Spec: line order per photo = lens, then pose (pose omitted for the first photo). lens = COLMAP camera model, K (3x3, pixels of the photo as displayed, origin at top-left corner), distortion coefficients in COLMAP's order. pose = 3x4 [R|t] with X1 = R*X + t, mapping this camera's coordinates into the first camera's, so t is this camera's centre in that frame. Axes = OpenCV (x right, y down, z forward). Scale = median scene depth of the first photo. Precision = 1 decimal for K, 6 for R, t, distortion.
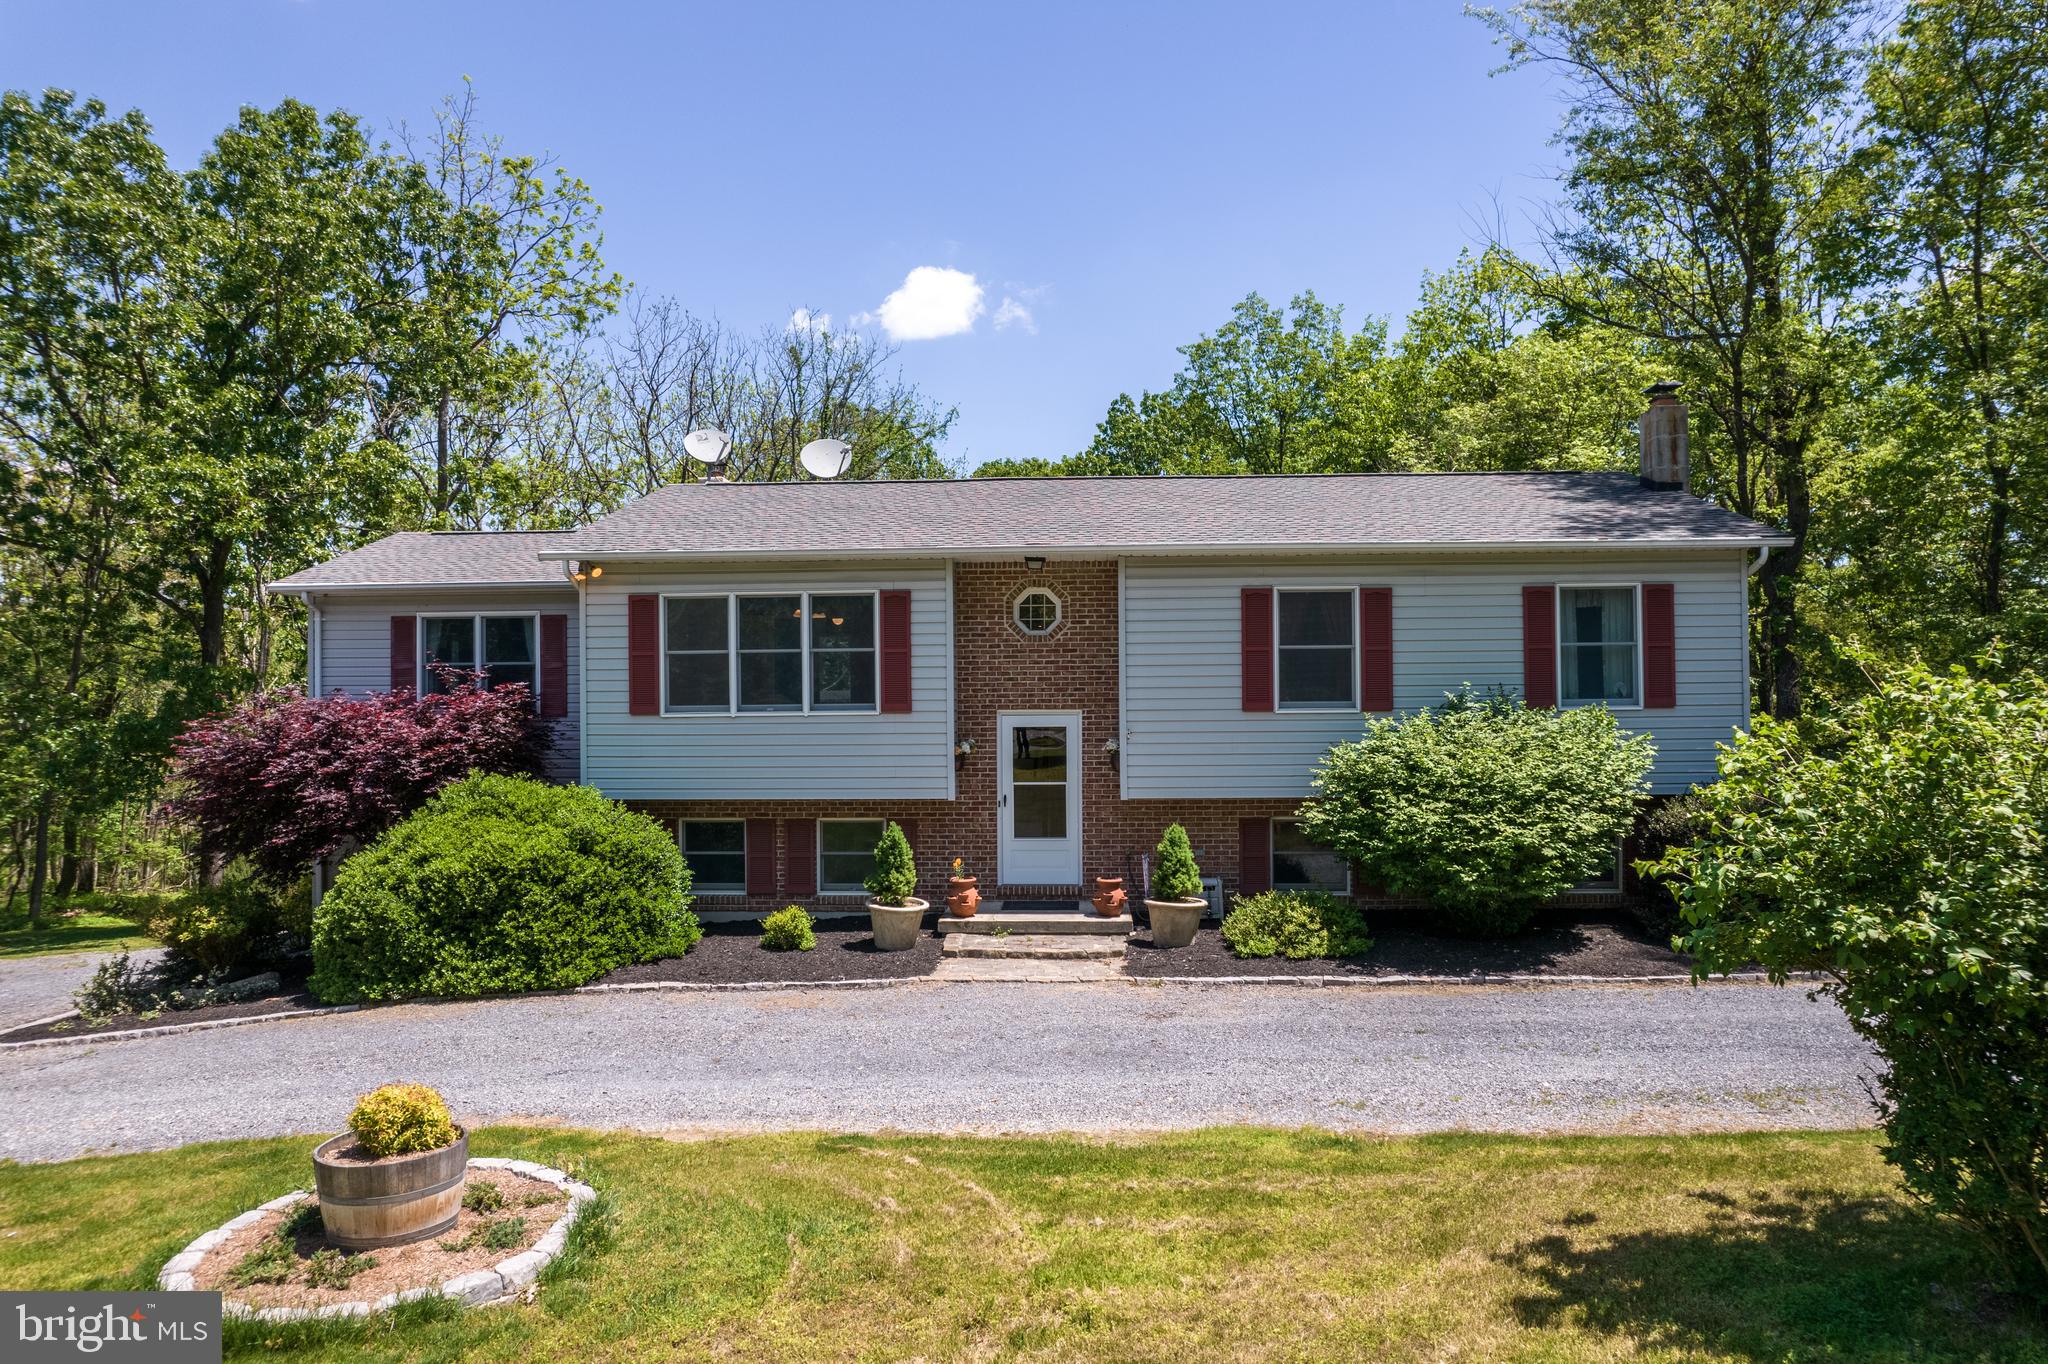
lens RADIAL K [[1316.0, 0, 1031.0], [0, 1316.0, 689.0], [0, 0, 1]] dist [-0.068830, 0.050213]
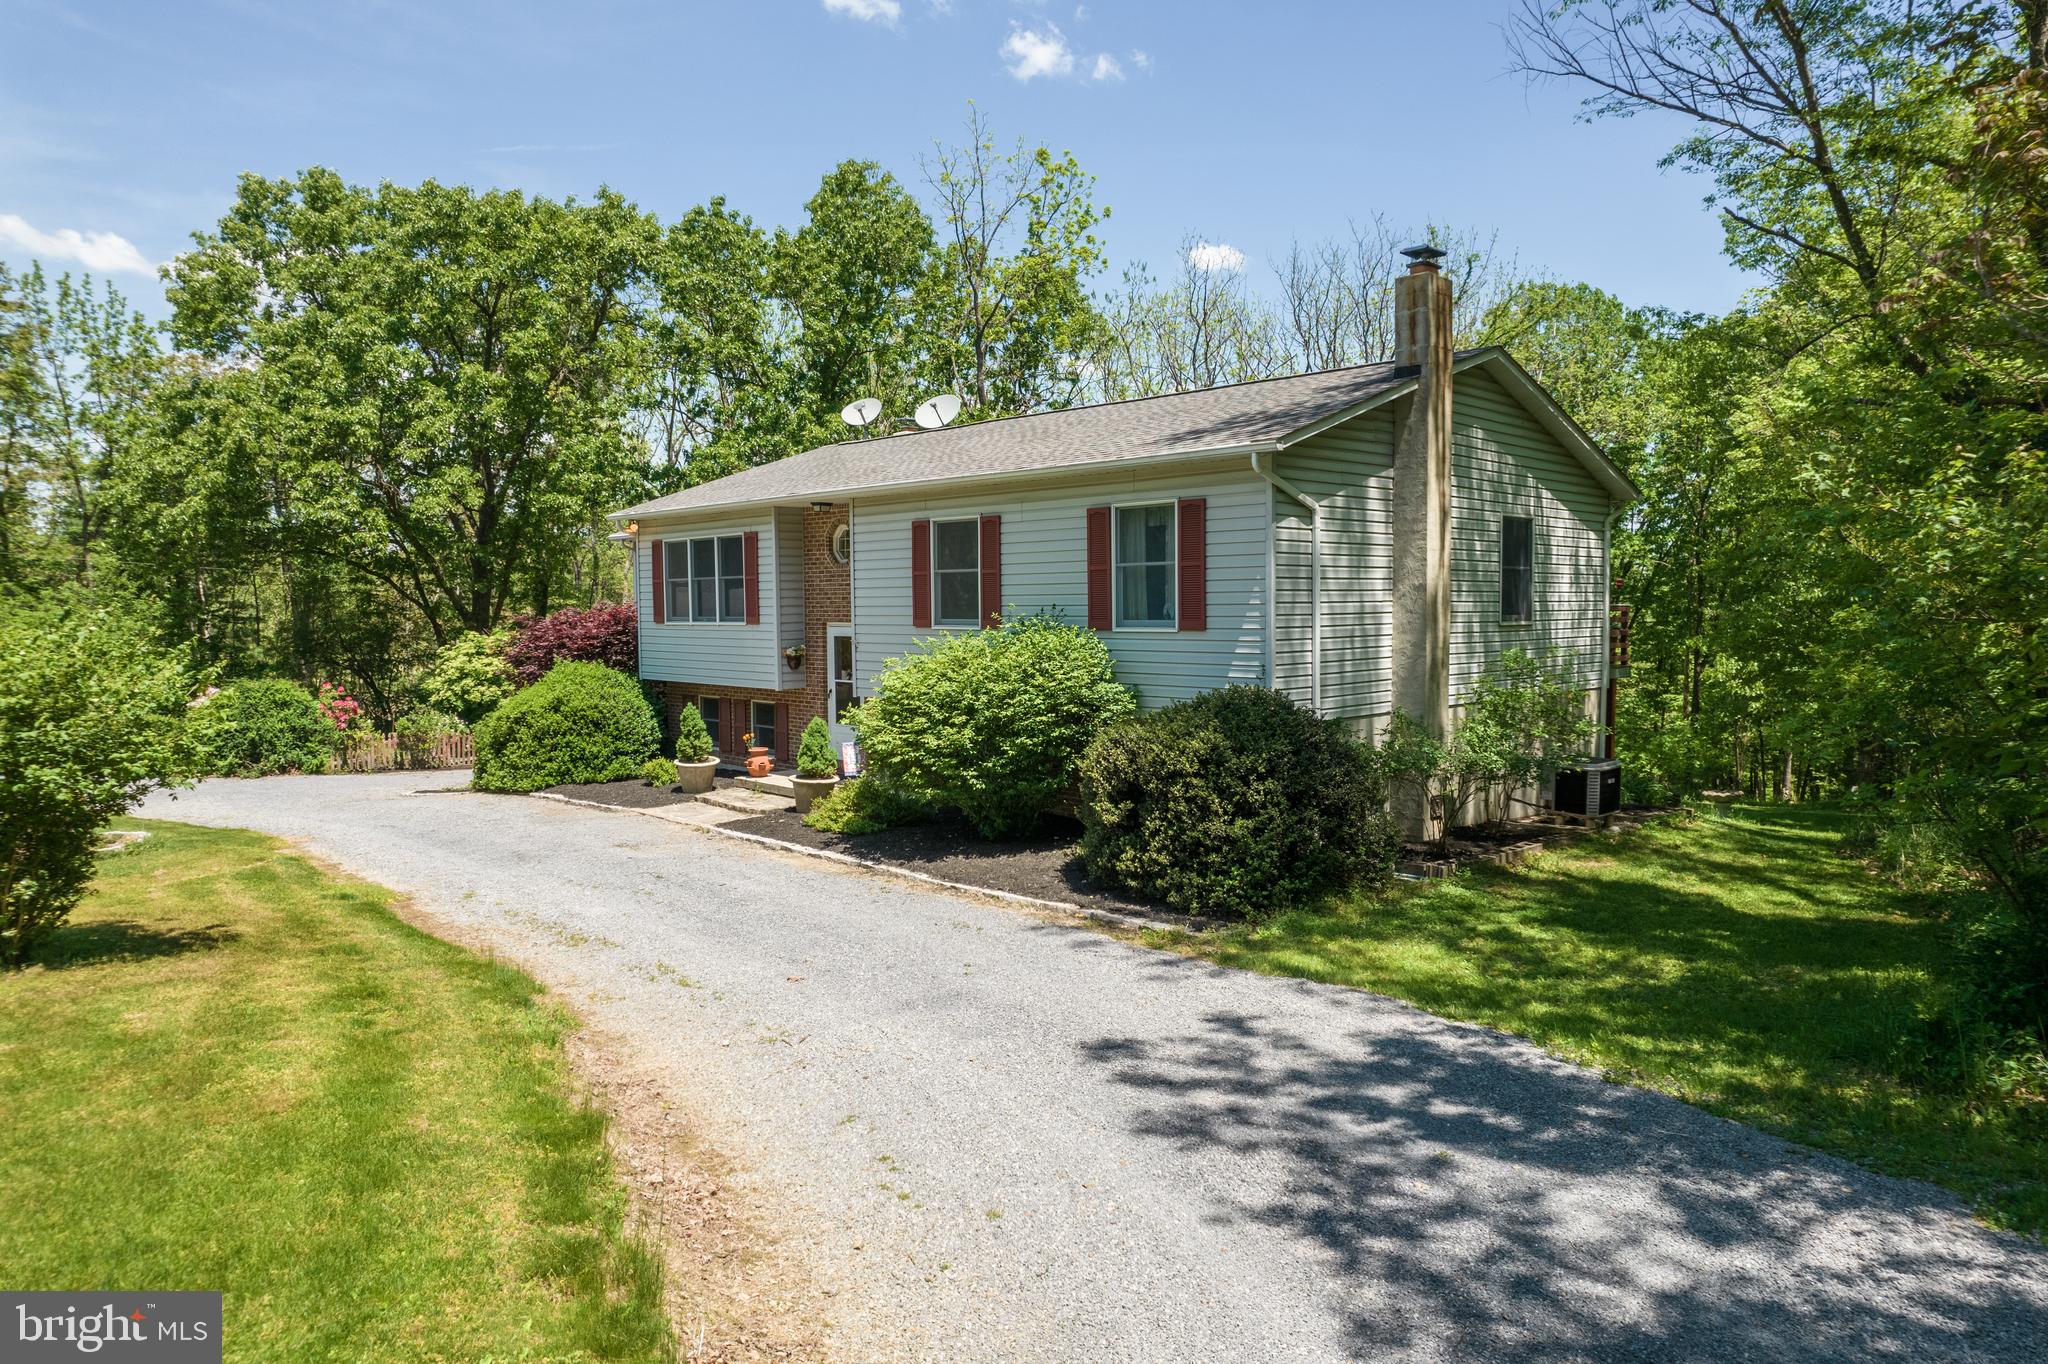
lens RADIAL K [[1316.0, 0, 1031.0], [0, 1316.0, 689.0], [0, 0, 1]] dist [-0.068830, 0.050213]
pose [[0.730630, 0.048028, -0.681083, 1.035878], [0.012294, 0.996436, 0.083453, -0.024142], [0.682663, -0.069346, 0.727435, 0.214385]]
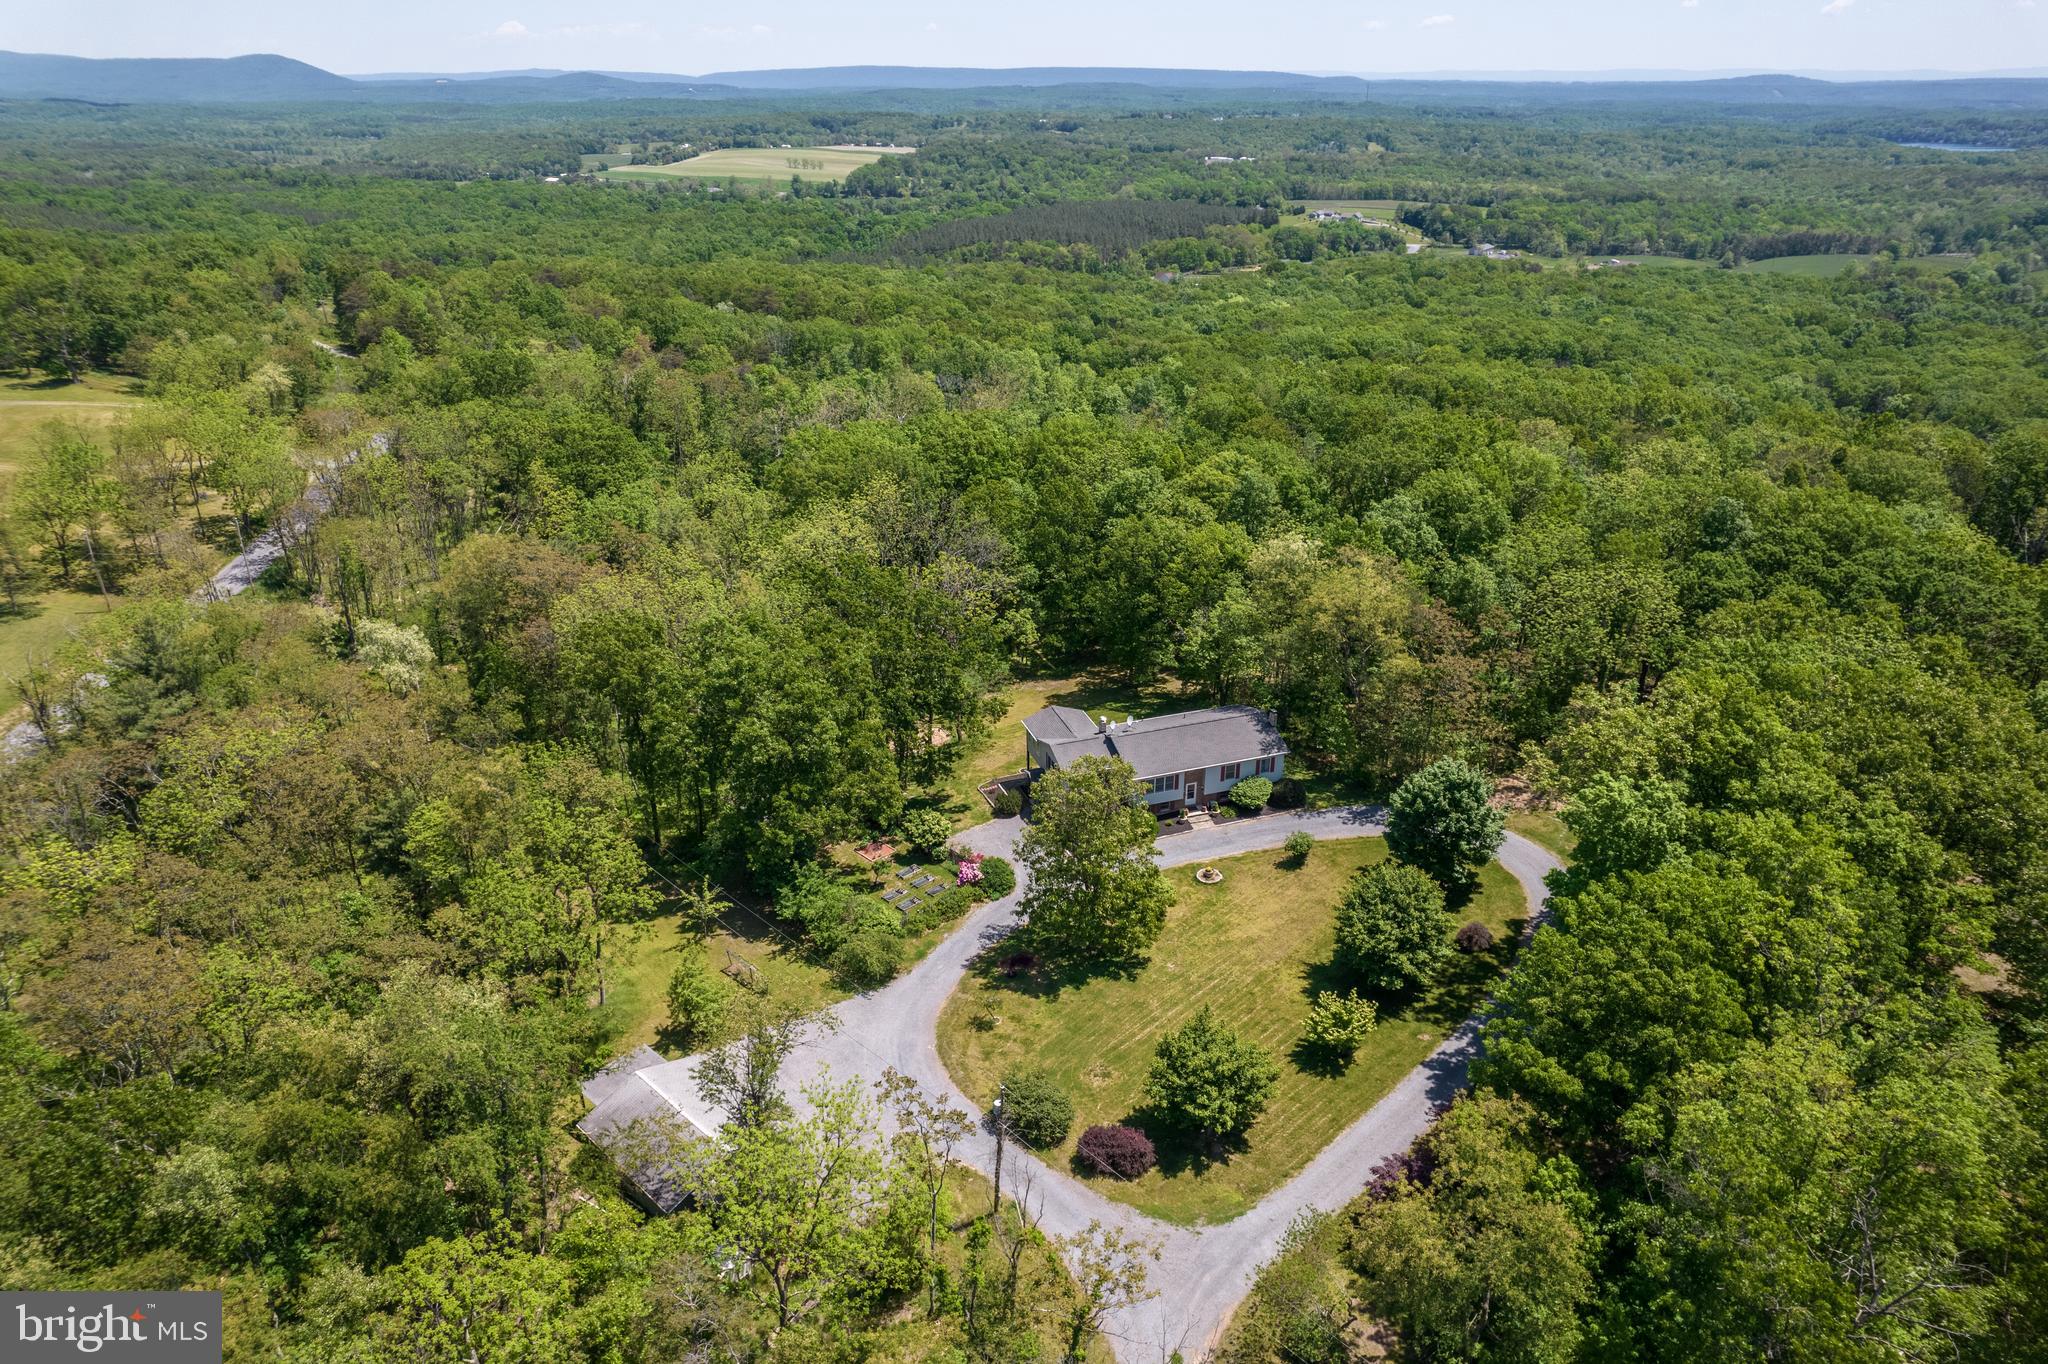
lens RADIAL K [[1316.0, 0, 1031.0], [0, 1316.0, 689.0], [0, 0, 1]] dist [-0.068830, 0.050213]
pose [[0.934853, -0.155145, 0.319342, -3.036874], [-0.002077, 0.897064, 0.441896, -3.627015], [-0.355028, -0.413771, 0.838301, -4.468280]]
